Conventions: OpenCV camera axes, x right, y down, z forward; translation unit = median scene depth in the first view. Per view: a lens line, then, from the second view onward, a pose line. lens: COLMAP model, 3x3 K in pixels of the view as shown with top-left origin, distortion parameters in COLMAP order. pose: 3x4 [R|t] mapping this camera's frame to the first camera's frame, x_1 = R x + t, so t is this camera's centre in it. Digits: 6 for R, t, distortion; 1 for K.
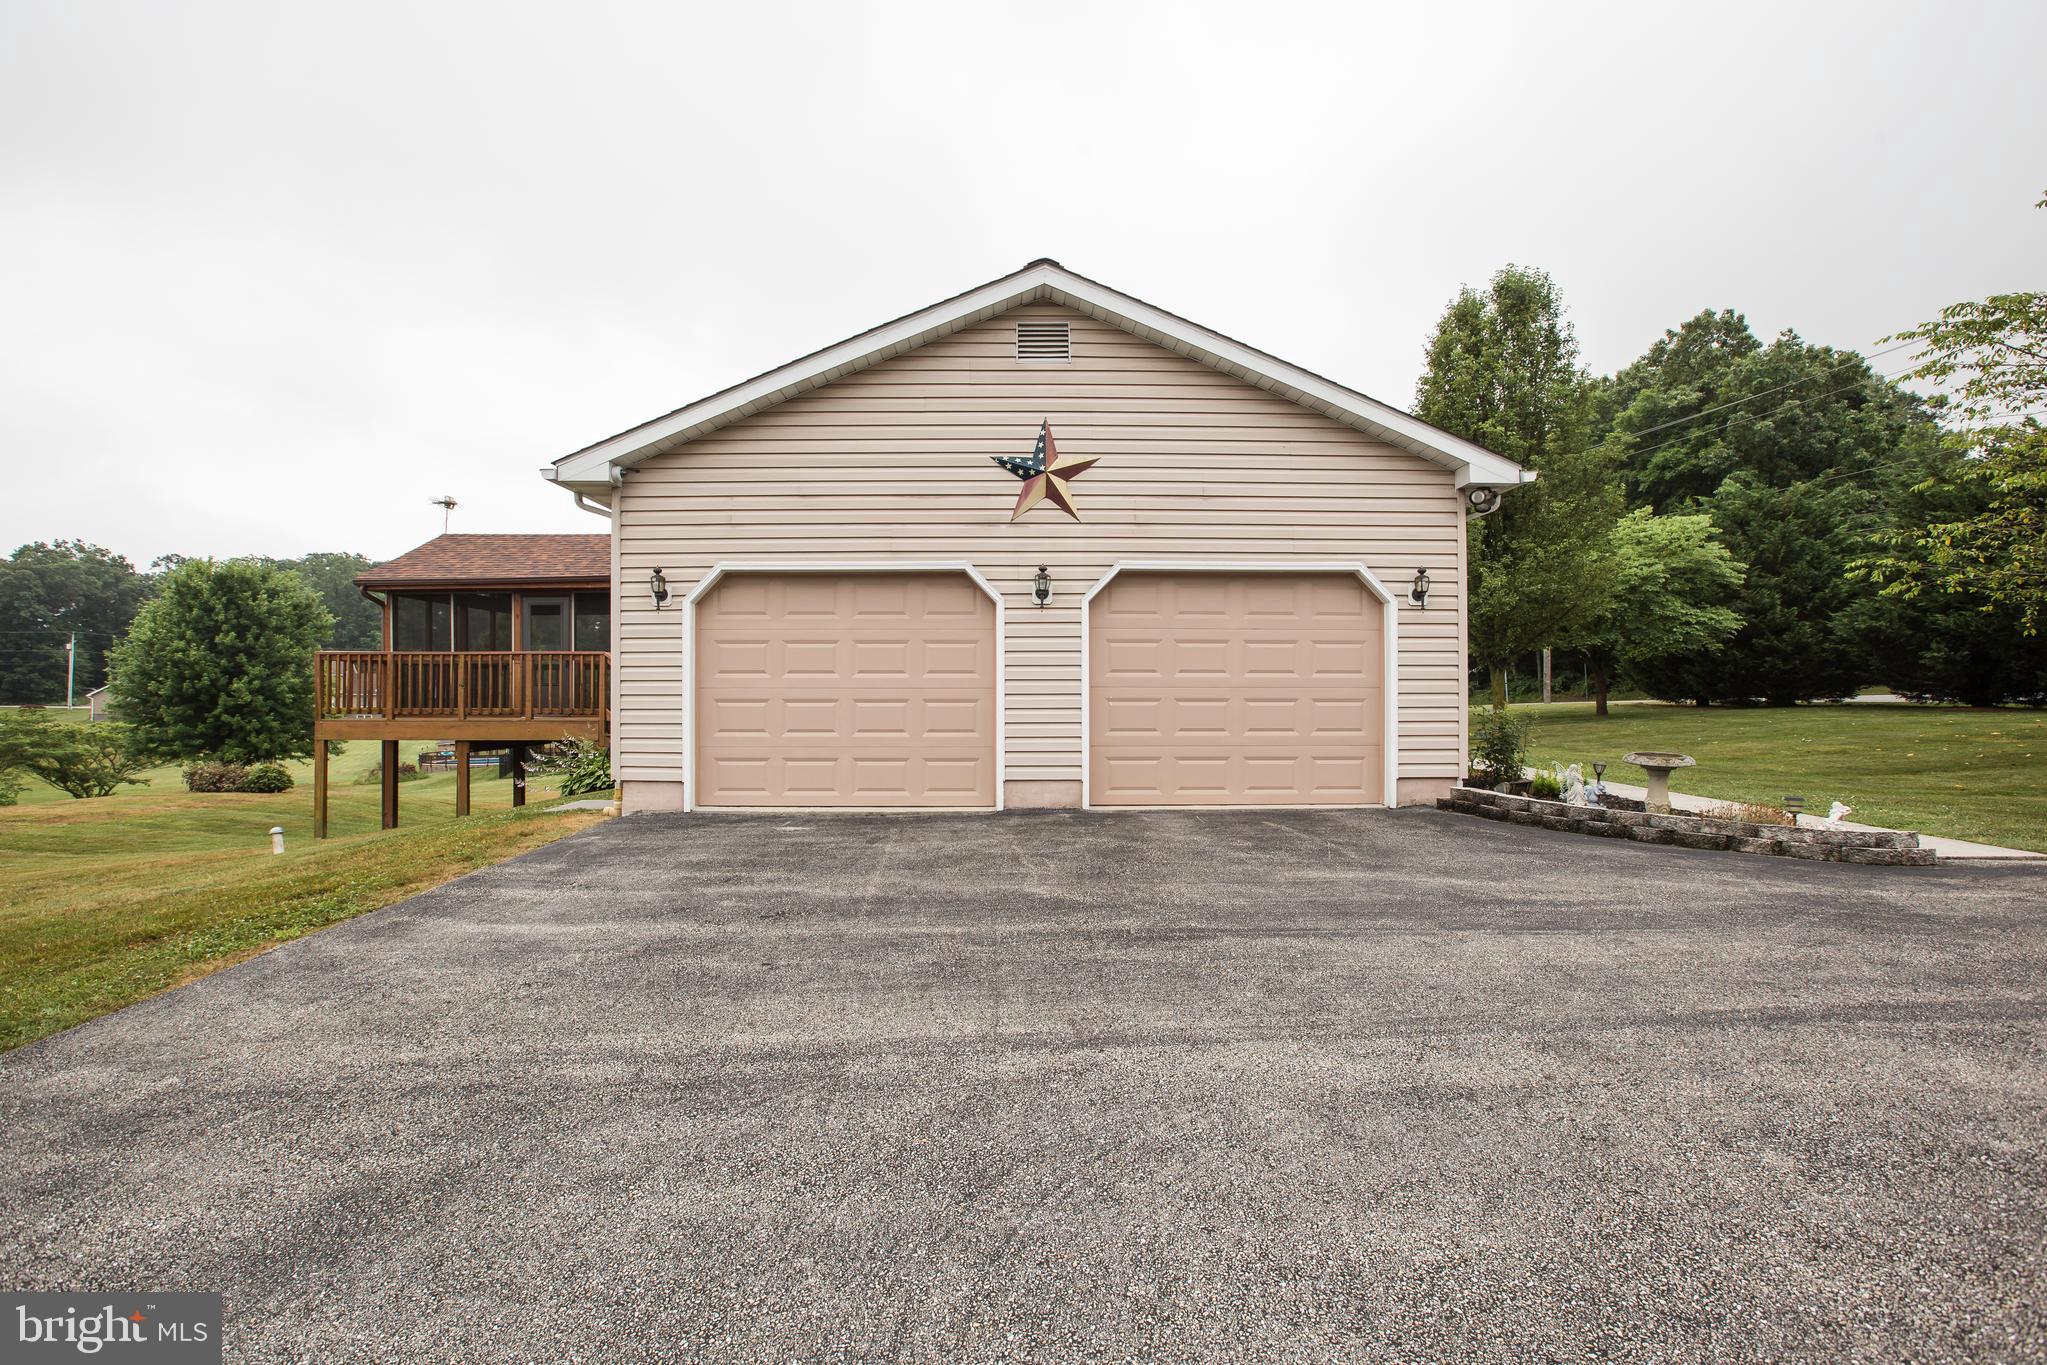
lens RADIAL K [[941.4, 0, 1012.1], [0, 941.4, 685.7], [0, 0, 1]] dist [-0.053797, 0.020851]
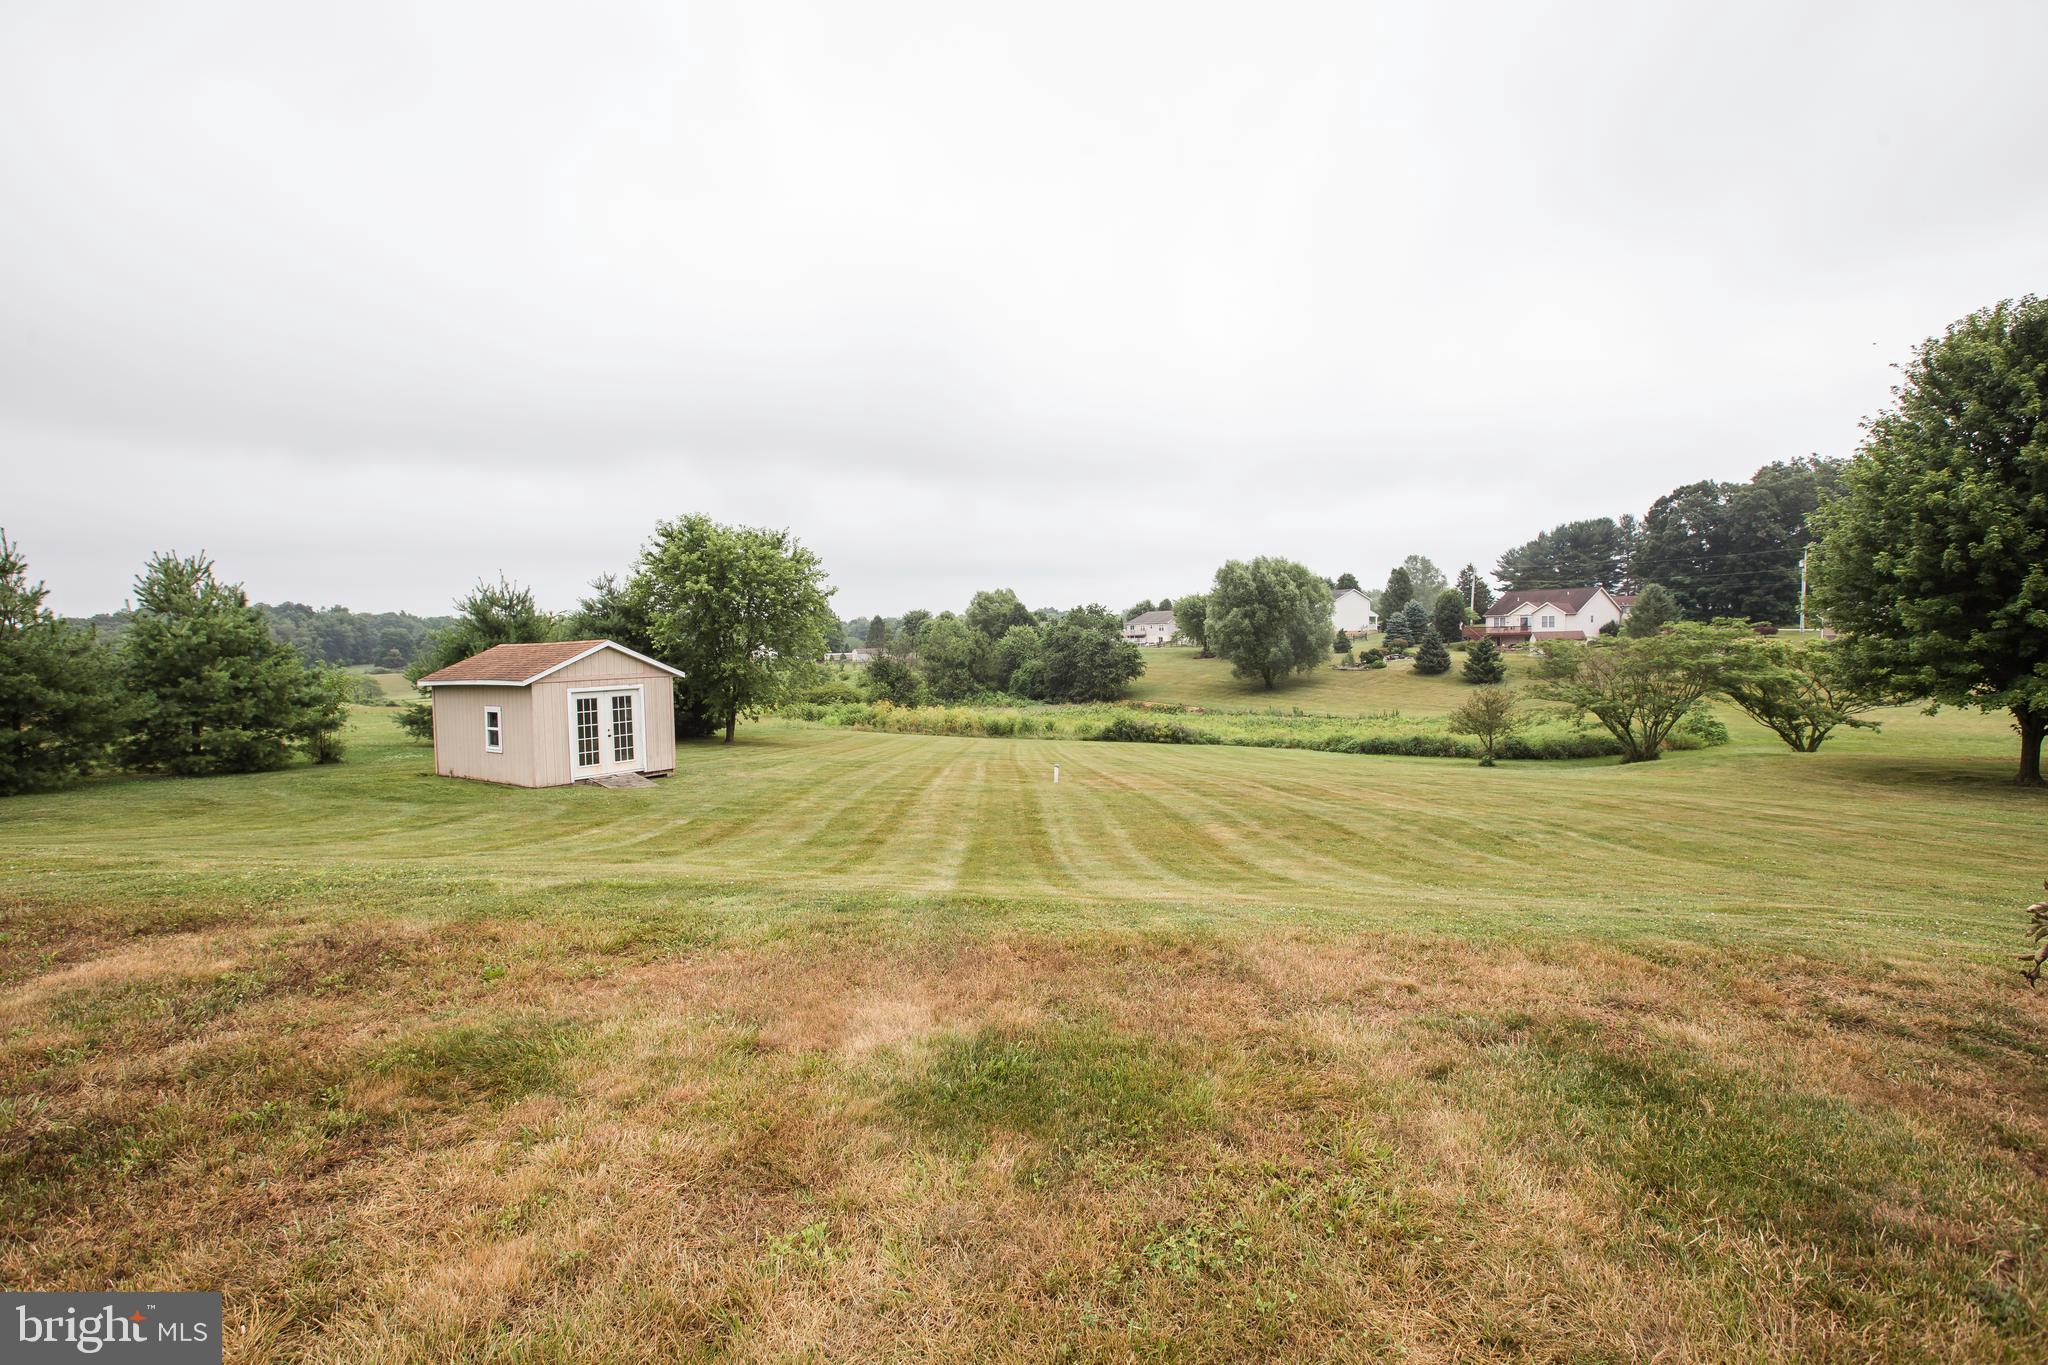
lens RADIAL K [[941.9, 0, 1012.5], [0, 941.9, 685.7], [0, 0, 1]] dist [-0.053797, 0.020851]
pose [[0.048494, 0.049885, -0.997577, -0.325817], [0.028662, 0.998271, 0.051313, 0.024096], [0.998412, -0.031081, 0.046980, 0.351178]]
